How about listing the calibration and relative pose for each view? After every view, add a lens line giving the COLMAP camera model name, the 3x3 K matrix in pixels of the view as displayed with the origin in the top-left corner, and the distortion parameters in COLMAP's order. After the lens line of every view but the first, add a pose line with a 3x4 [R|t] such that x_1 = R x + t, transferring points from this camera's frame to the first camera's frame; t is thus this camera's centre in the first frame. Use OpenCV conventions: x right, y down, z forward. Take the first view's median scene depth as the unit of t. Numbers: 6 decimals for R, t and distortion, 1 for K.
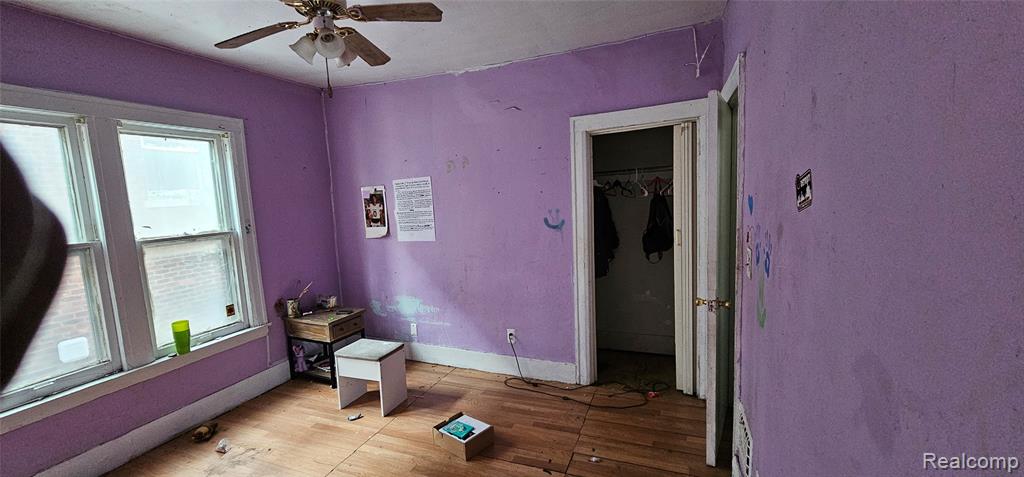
lens RADIAL K [[418.8, 0, 512.6], [0, 418.8, 241.5], [0, 0, 1]] dist [0.000670, -0.001003]
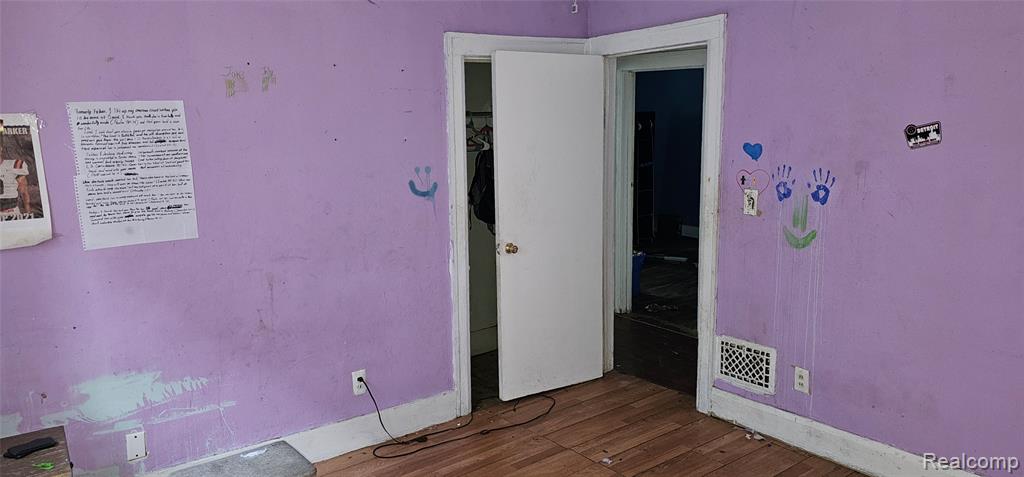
lens RADIAL K [[683.1, 0, 507.5], [0, 683.1, 244.1], [0, 0, 1]] dist [0.053783, -0.045604]
pose [[0.503157, -0.102030, 0.858151, -0.688711], [0.097904, 0.993343, 0.060700, -0.007535], [-0.858631, 0.053474, 0.509797, 0.301817]]
